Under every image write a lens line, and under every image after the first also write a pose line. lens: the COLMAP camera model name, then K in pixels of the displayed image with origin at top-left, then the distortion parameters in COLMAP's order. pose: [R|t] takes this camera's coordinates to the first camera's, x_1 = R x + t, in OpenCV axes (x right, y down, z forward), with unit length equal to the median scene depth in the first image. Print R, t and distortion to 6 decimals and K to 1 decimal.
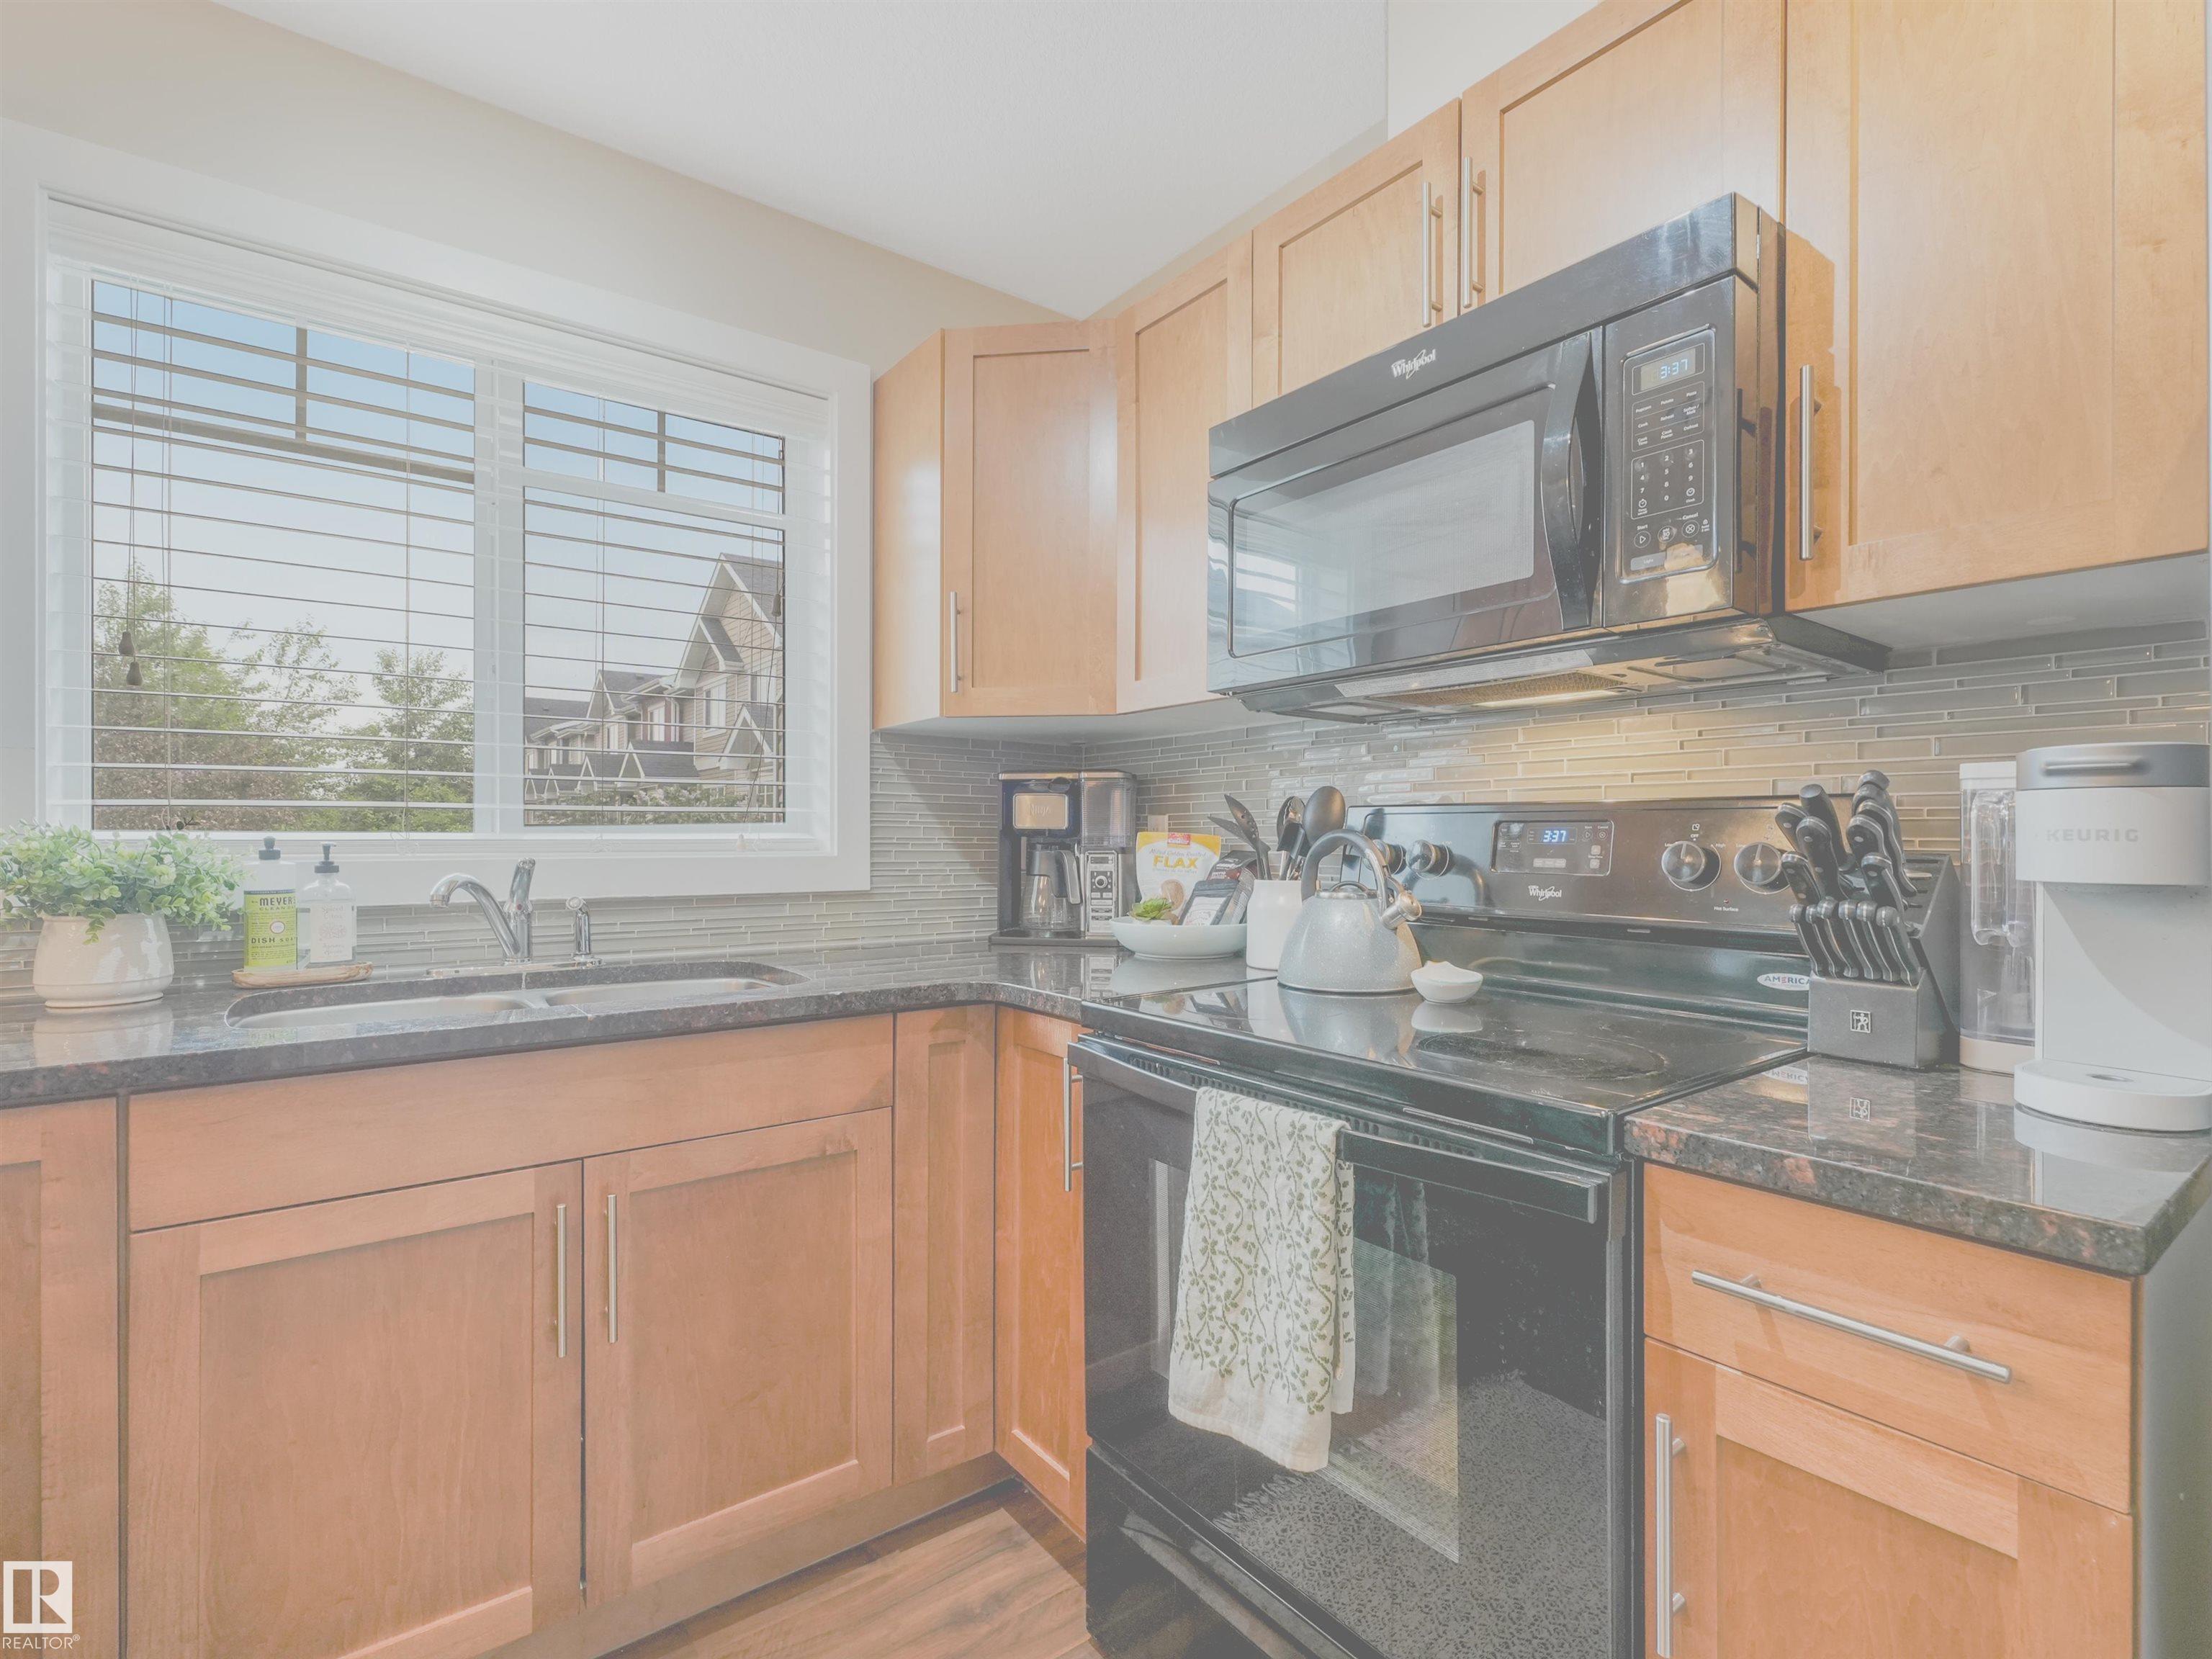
lens RADIAL K [[976.0, 0, 1106.7], [0, 976.0, 840.9], [0, 0, 1]] dist [-0.000247, -0.000352]
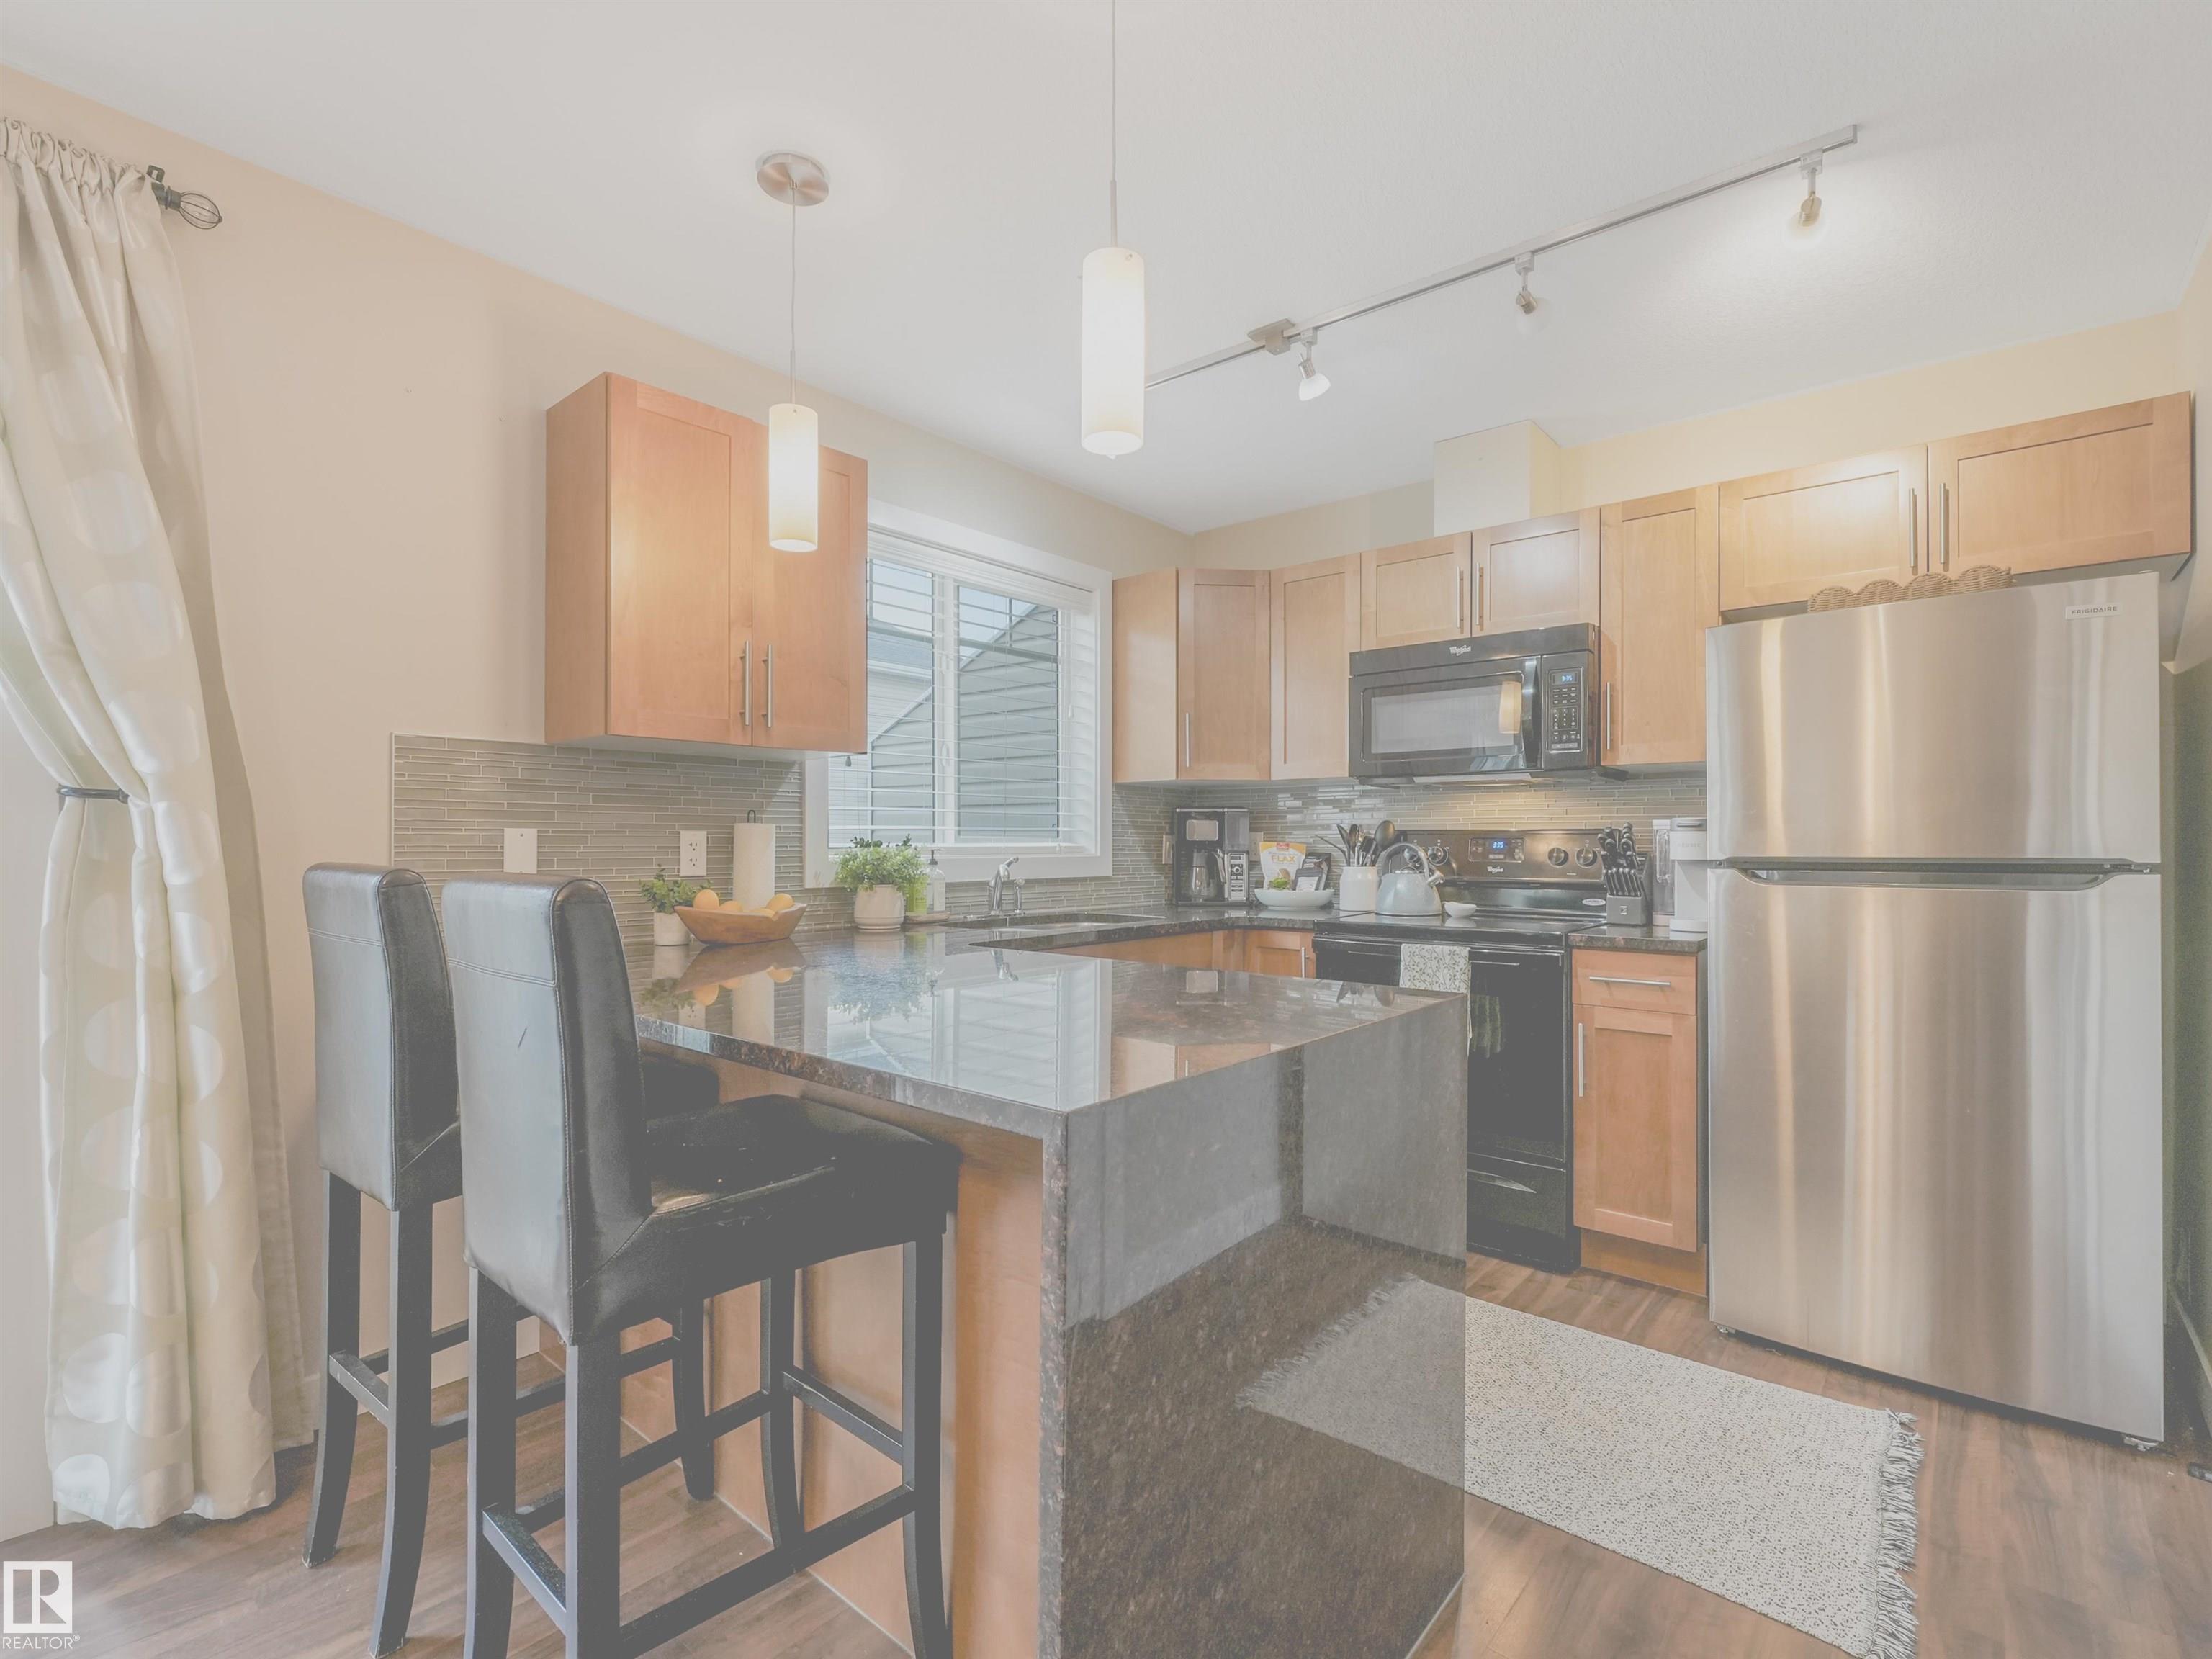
lens RADIAL K [[1020.0, 0, 1106.8], [0, 1020.0, 843.7], [0, 0, 1]] dist [0.000127, 0.000289]
pose [[0.968158, -0.000845, 0.250337, -0.905816], [0.001370, 0.999997, -0.001923, -0.003716], [-0.250334, 0.002204, 0.968157, -0.950460]]
